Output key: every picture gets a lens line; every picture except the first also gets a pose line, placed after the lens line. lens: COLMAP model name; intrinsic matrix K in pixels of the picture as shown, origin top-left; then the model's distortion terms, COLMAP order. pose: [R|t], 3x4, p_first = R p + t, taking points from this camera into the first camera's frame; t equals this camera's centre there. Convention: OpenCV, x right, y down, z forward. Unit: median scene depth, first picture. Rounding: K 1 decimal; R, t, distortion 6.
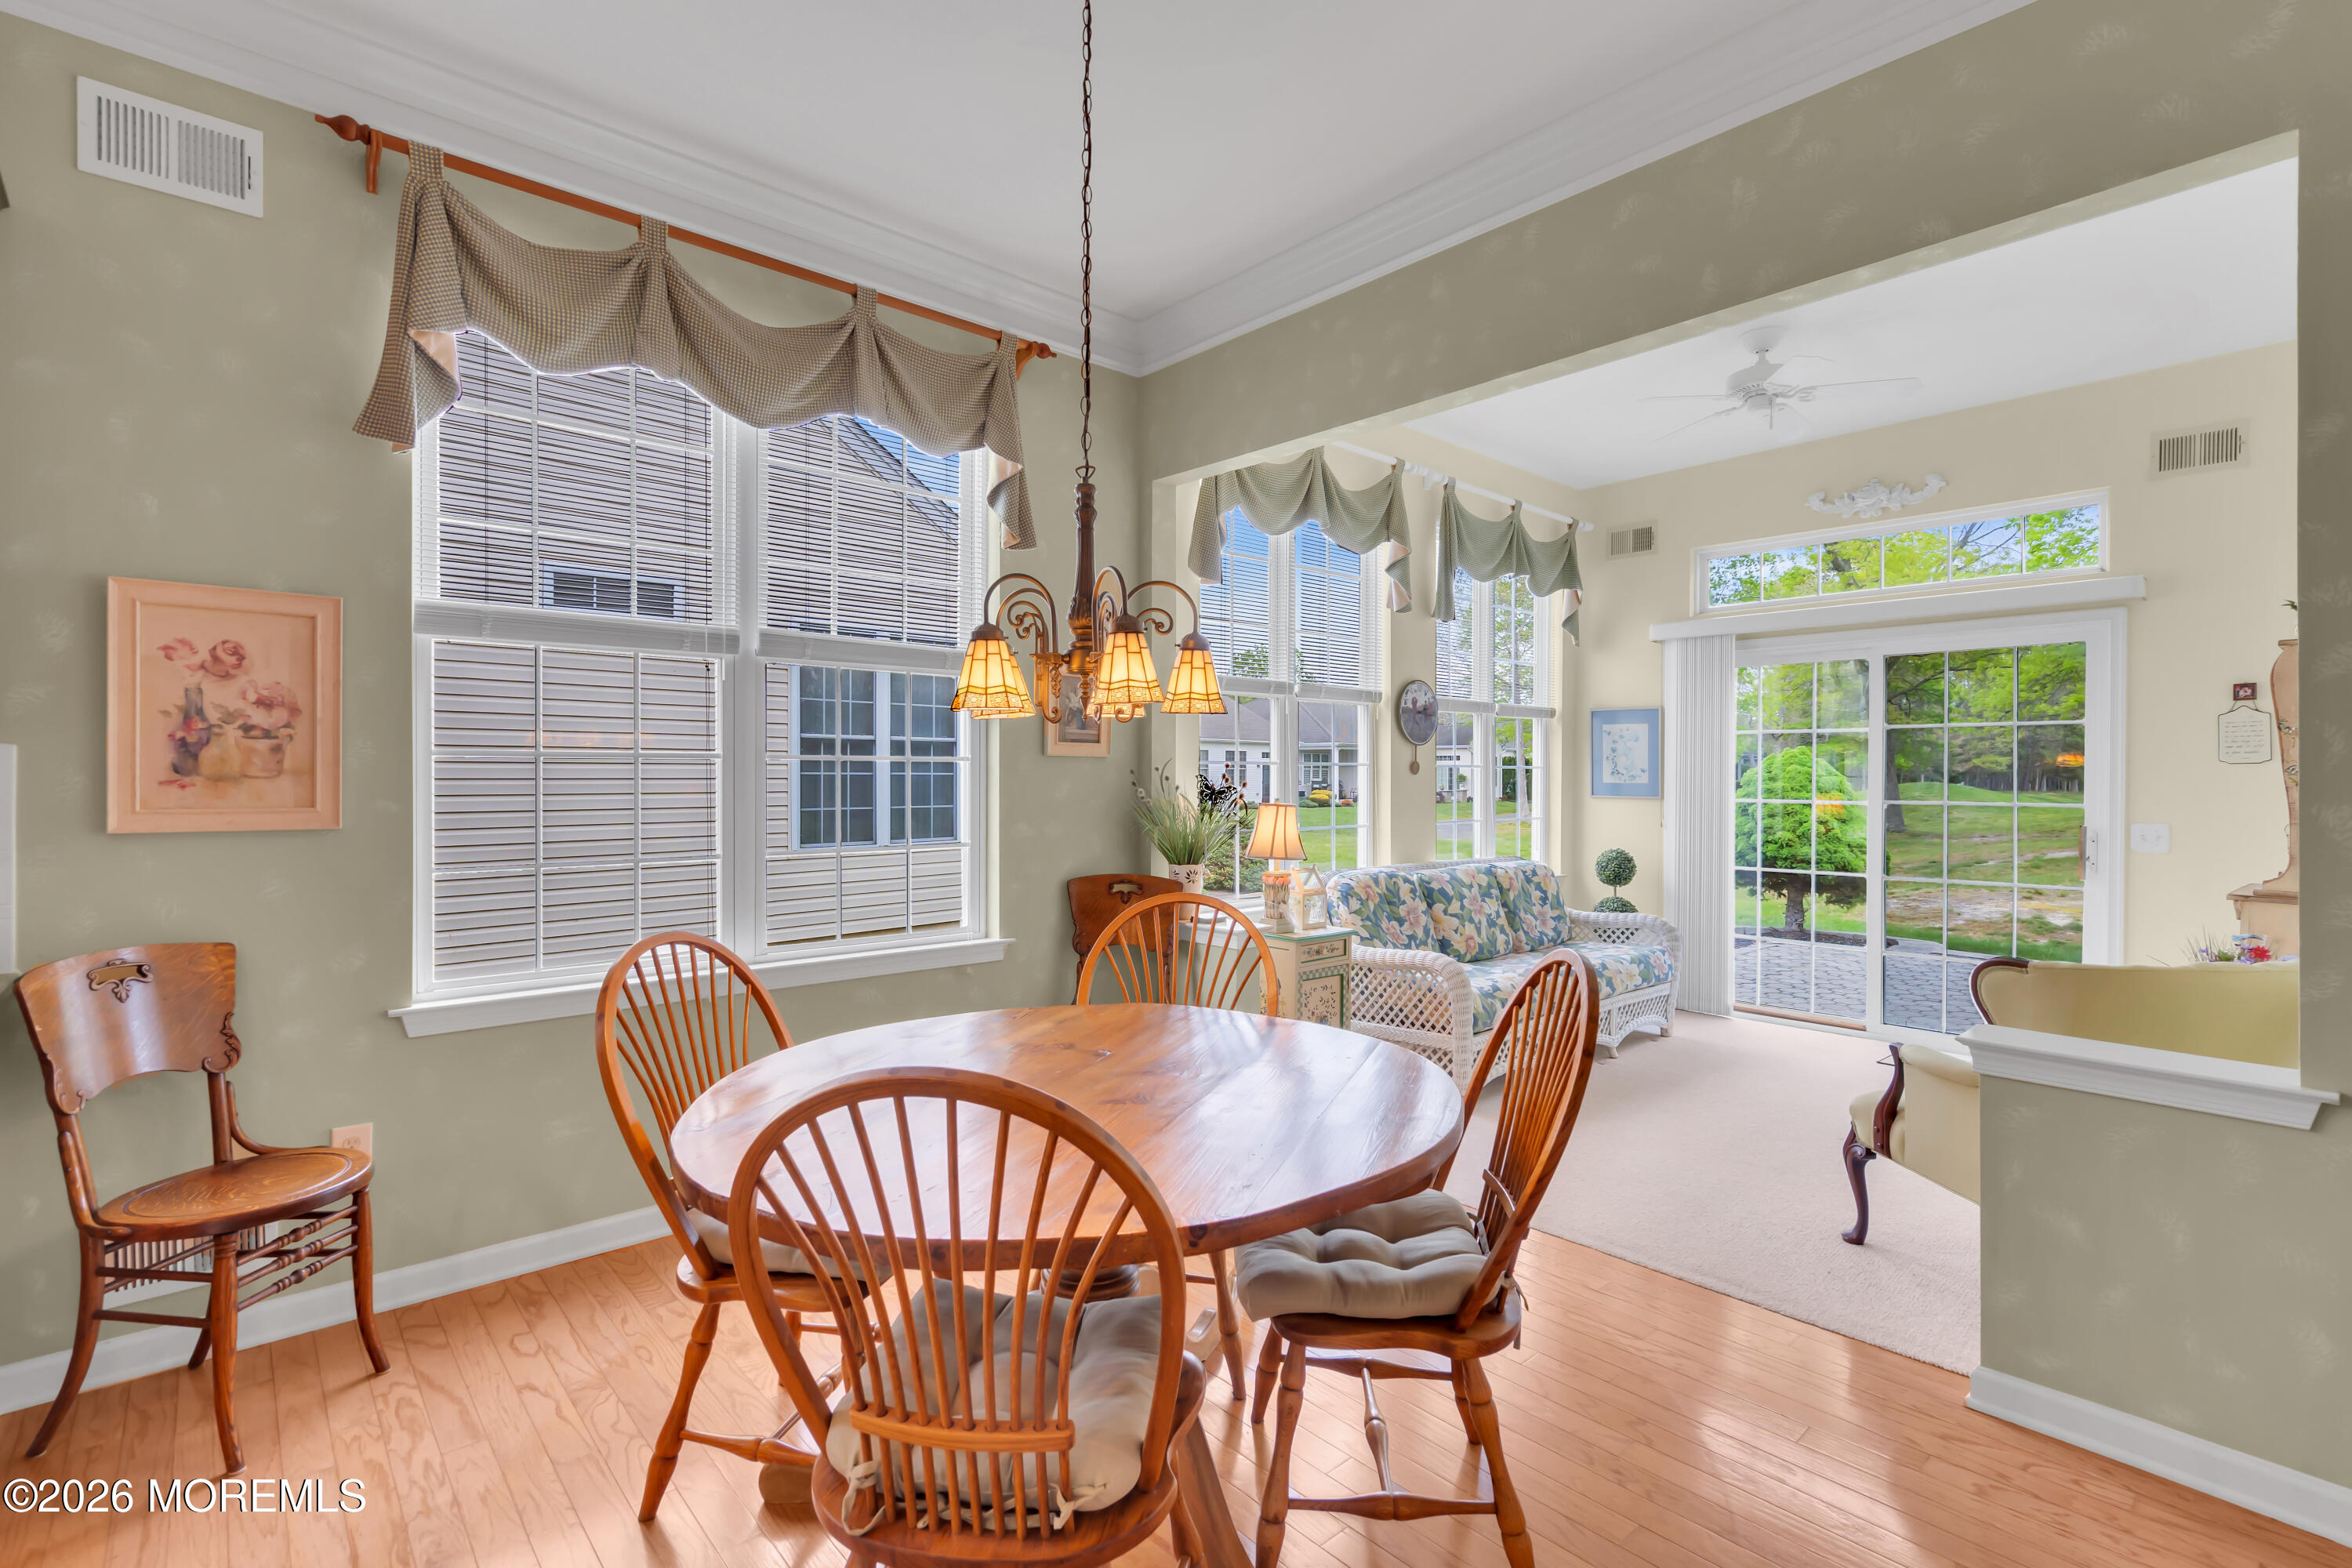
lens RADIAL K [[1078.5, 0, 1183.0], [0, 1078.5, 784.0], [0, 0, 1]] dist [0.004218, 0.000345]
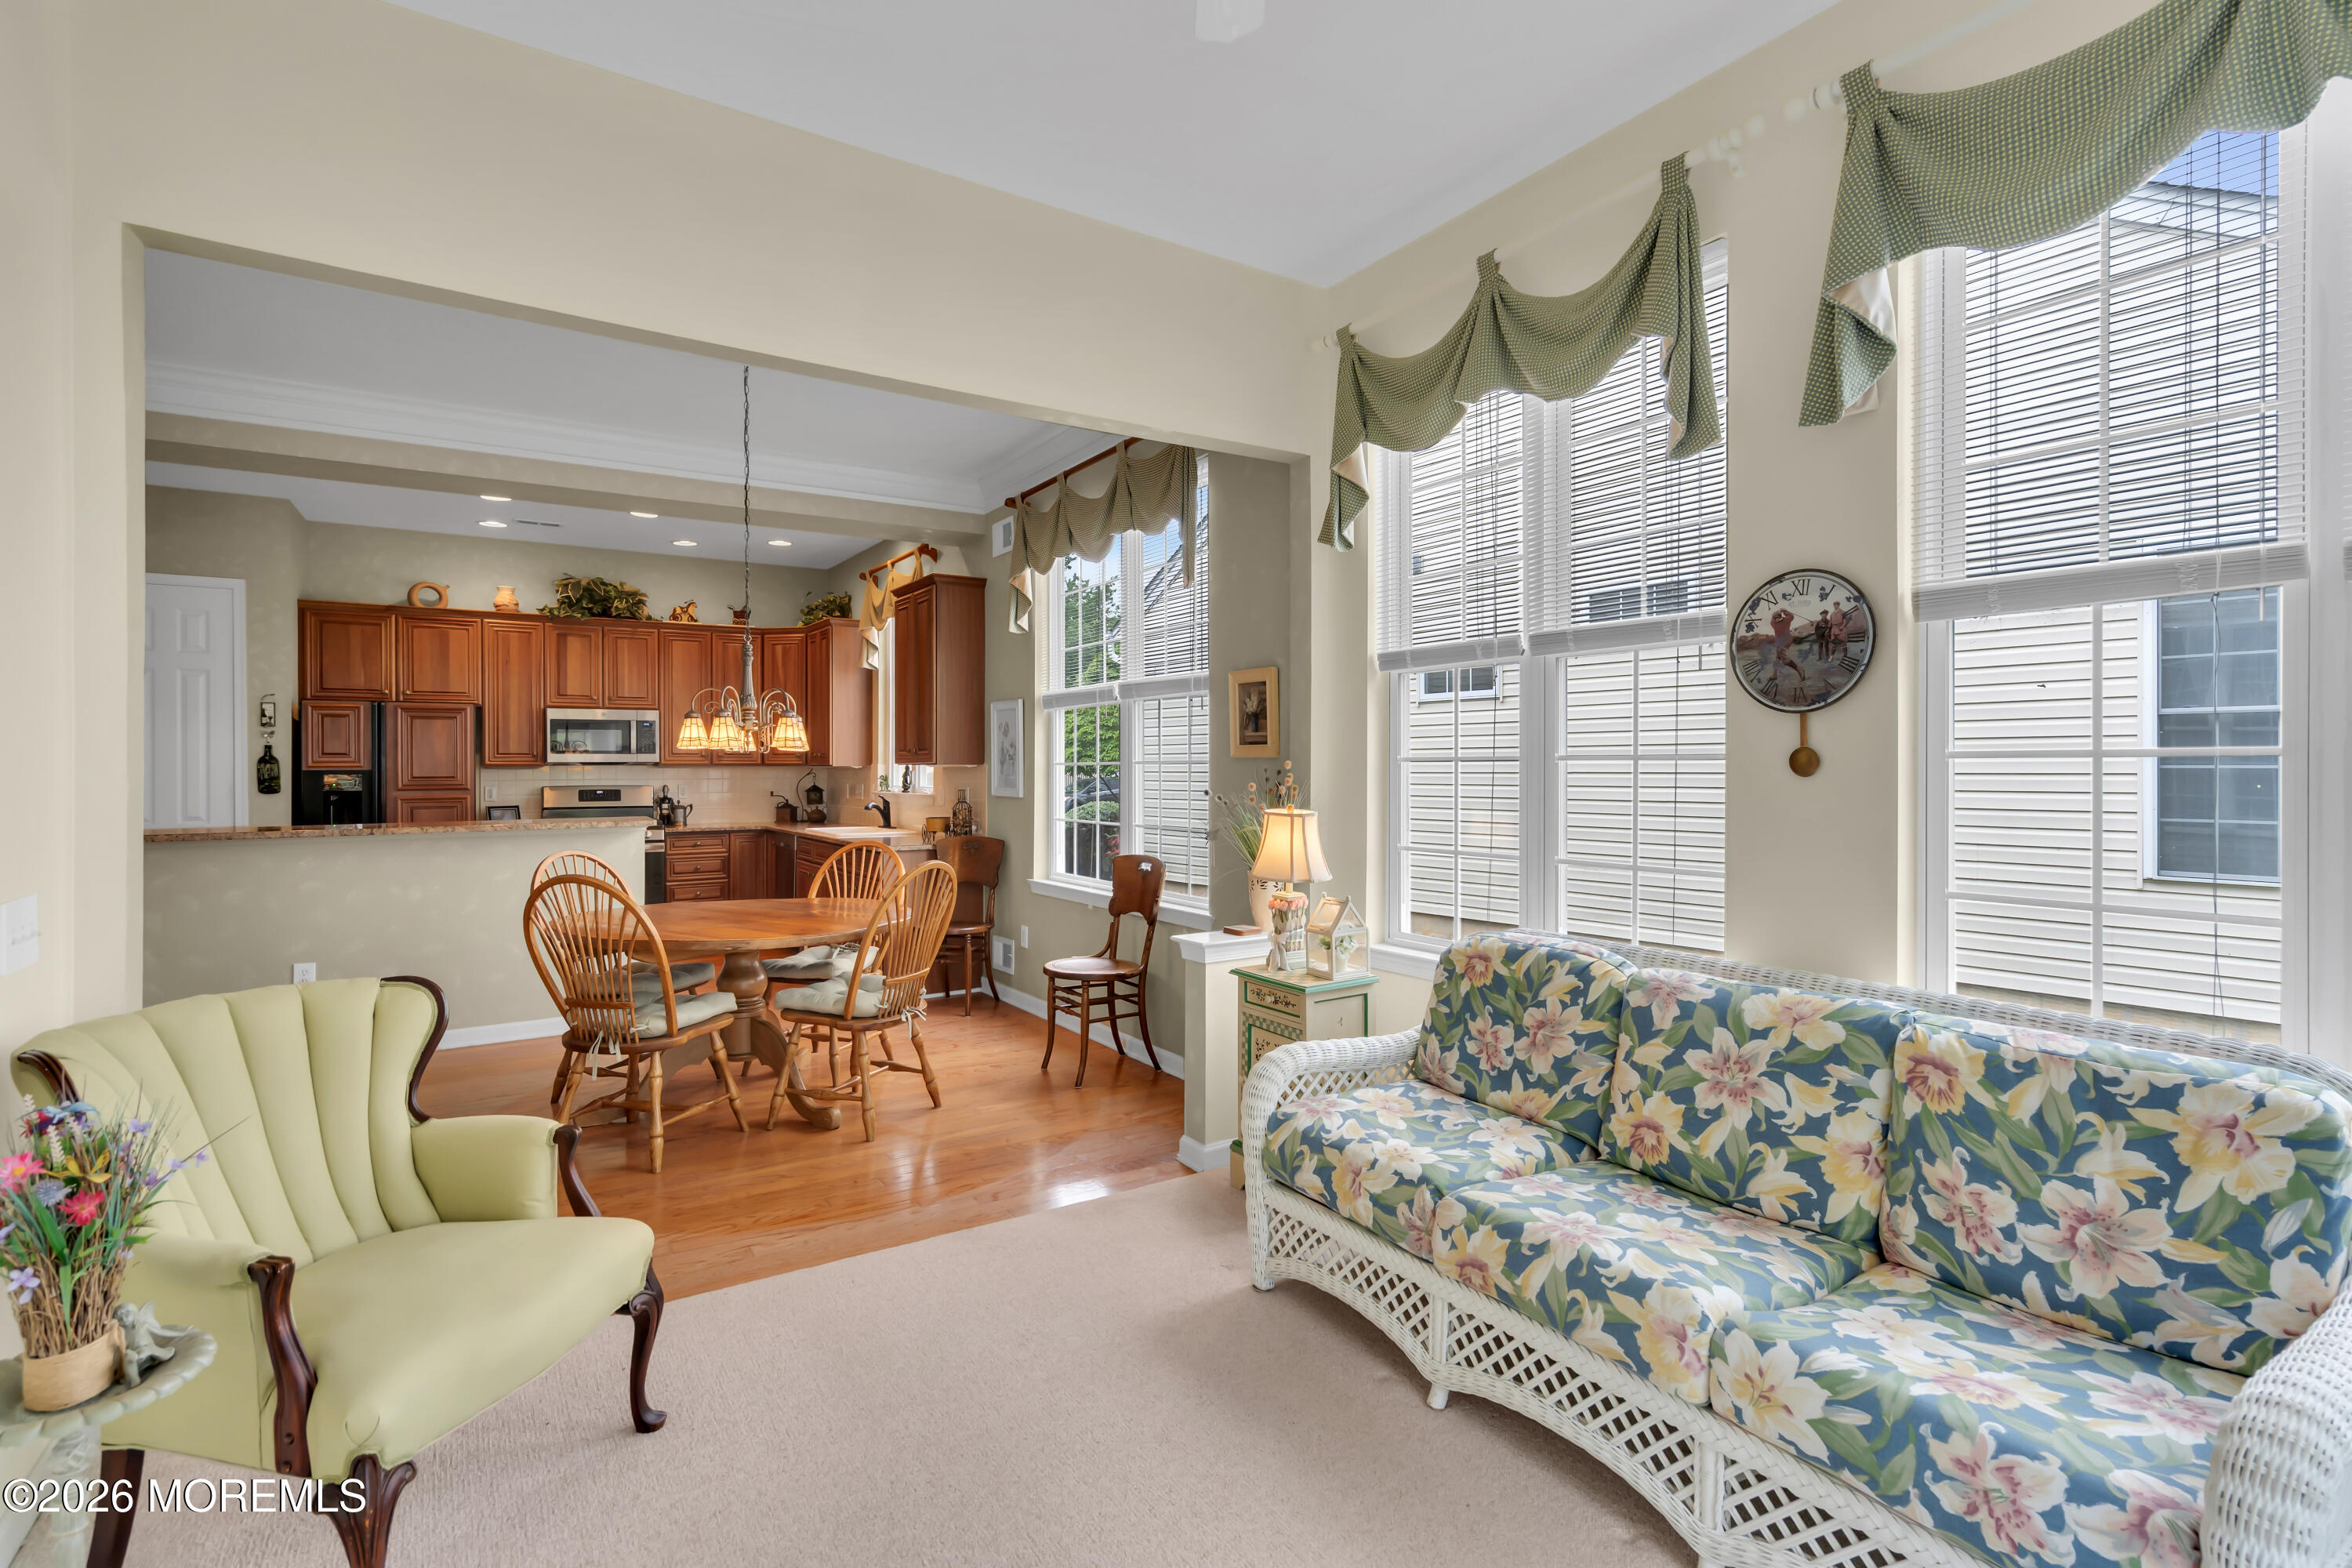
lens RADIAL K [[1111.0, 0, 1181.8], [0, 1111.0, 776.0], [0, 0, 1]] dist [0.004102, -0.000041]
pose [[-0.161287, 0.007052, -0.986882, 0.723142], [-0.004477, 0.999959, 0.007877, -0.011662], [0.986897, 0.005689, -0.161248, 0.815959]]
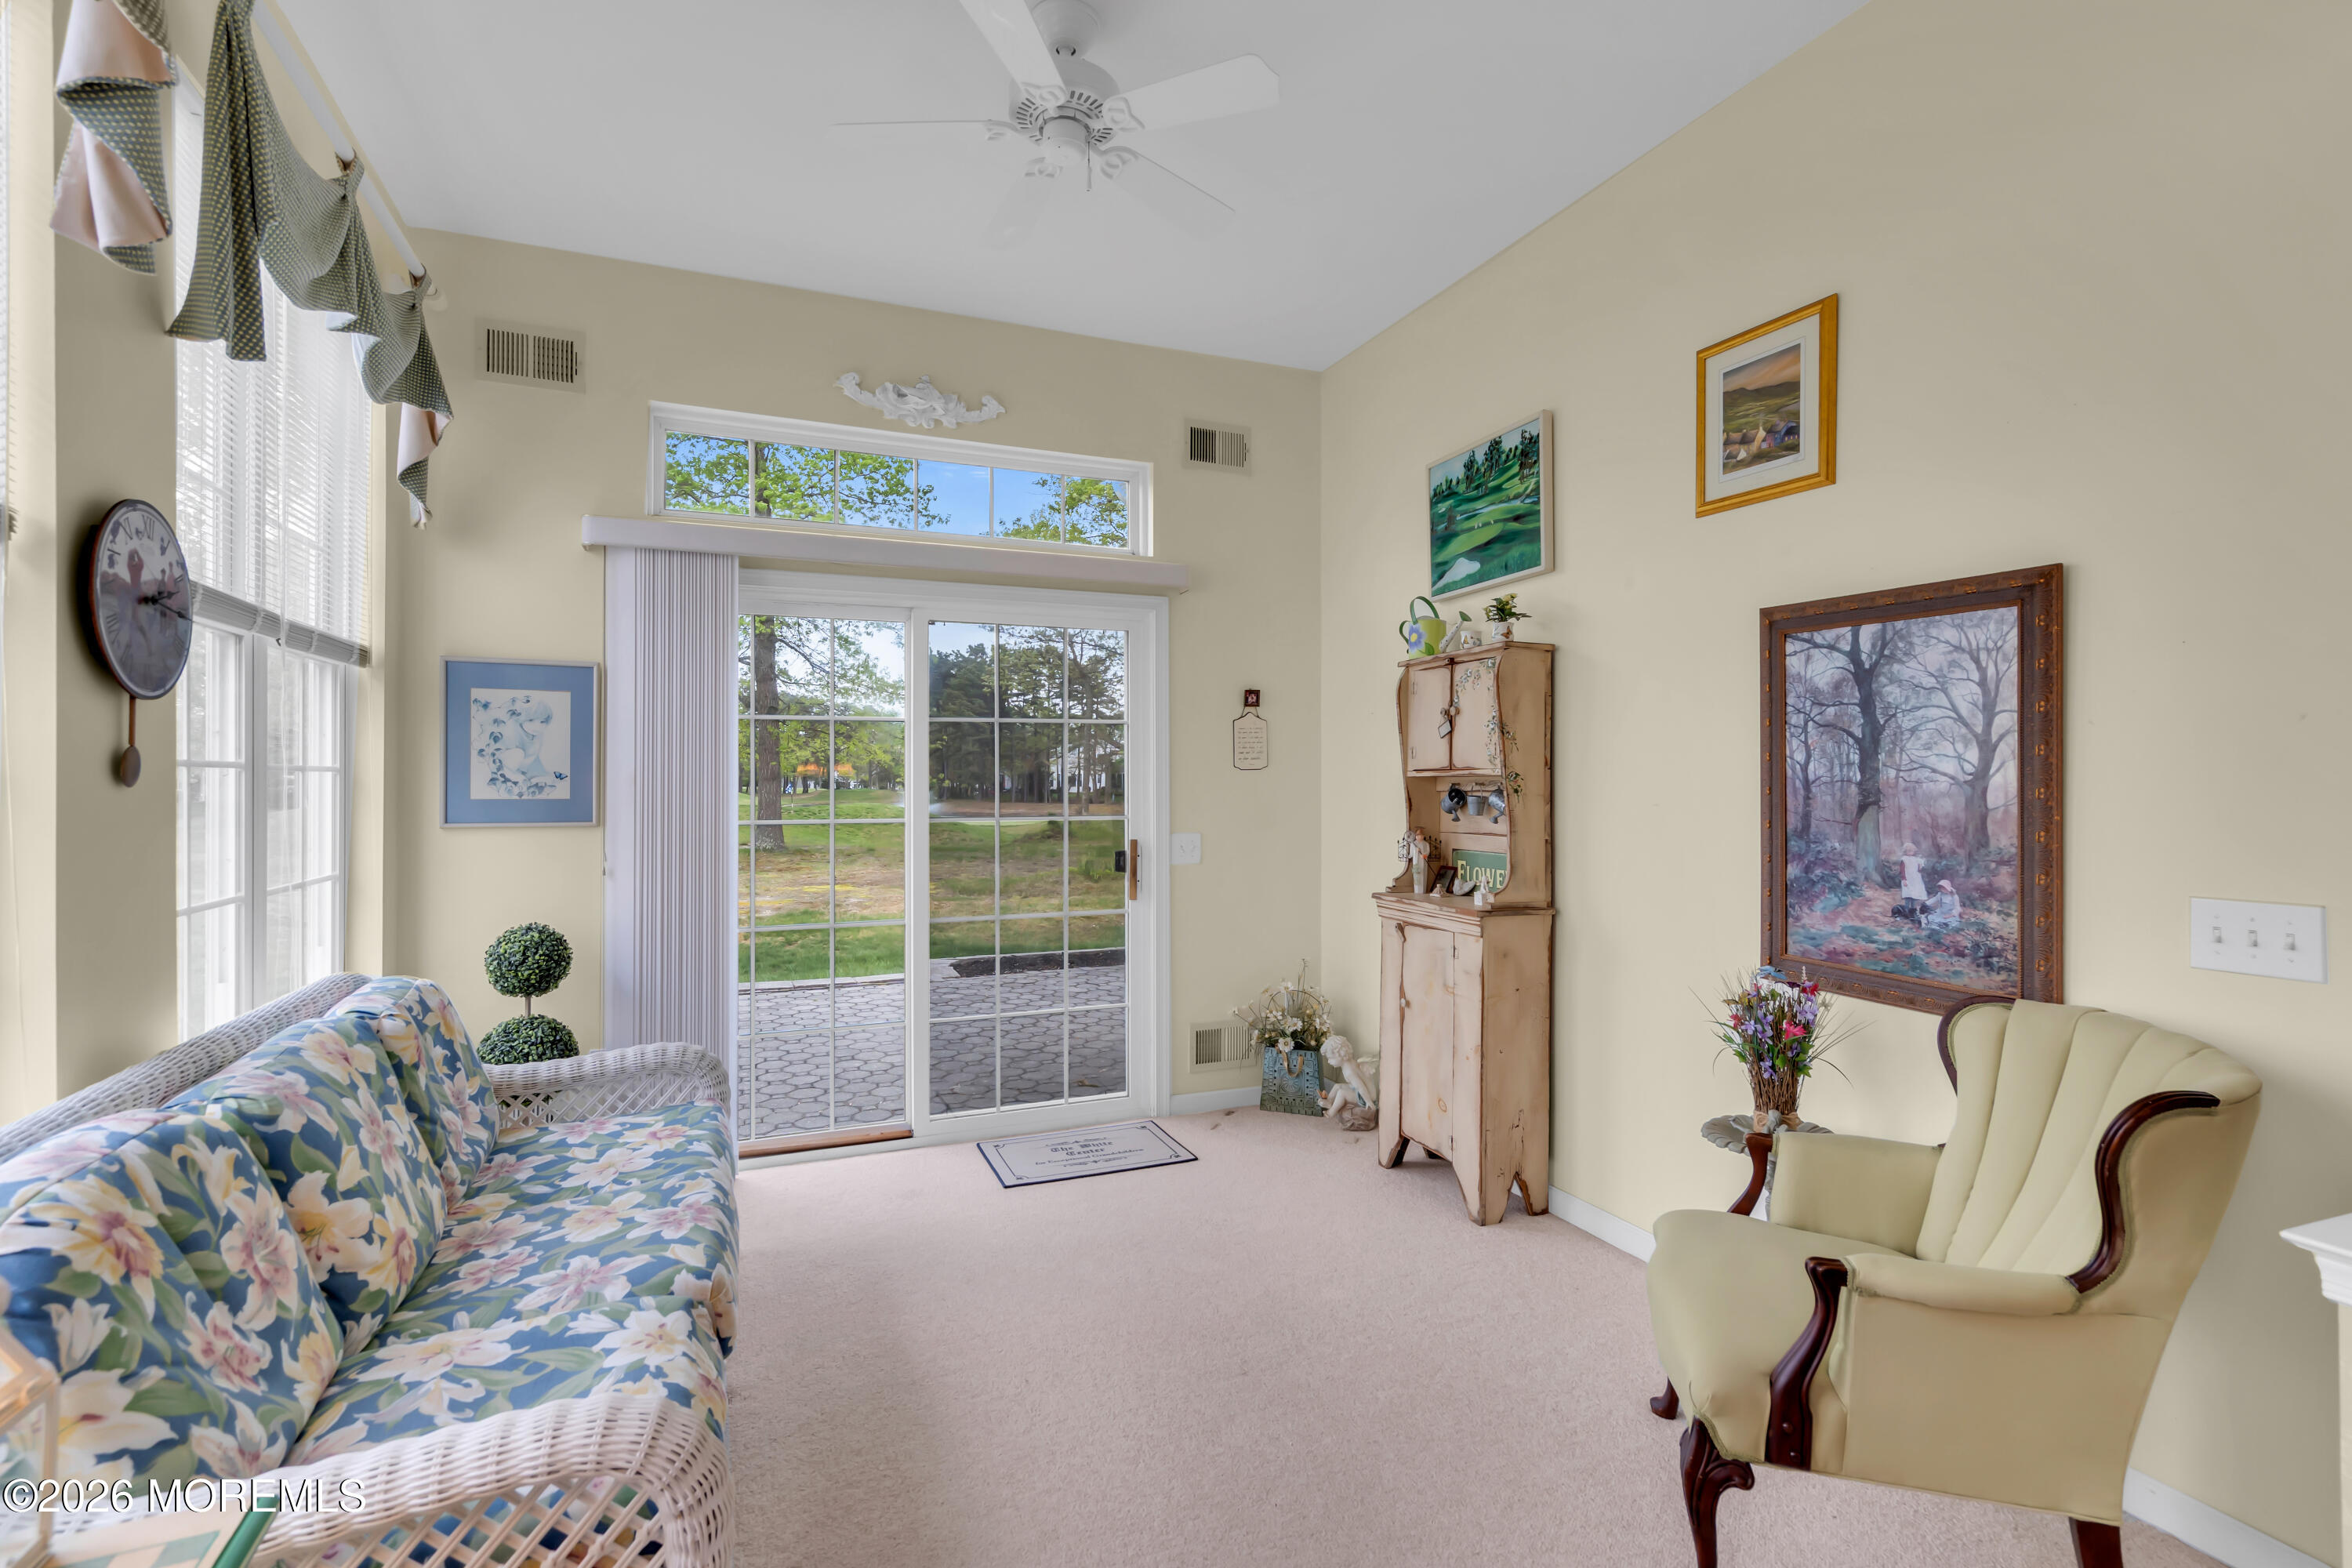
lens RADIAL K [[1078.5, 0, 1179.1], [0, 1078.5, 775.4], [0, 0, 1]] dist [0.004218, 0.000345]
pose [[0.330844, 0.002425, 0.943682, 0.009572], [0.011065, 0.999918, -0.006449, -0.006560], [-0.943620, 0.012575, 0.330790, 0.588603]]
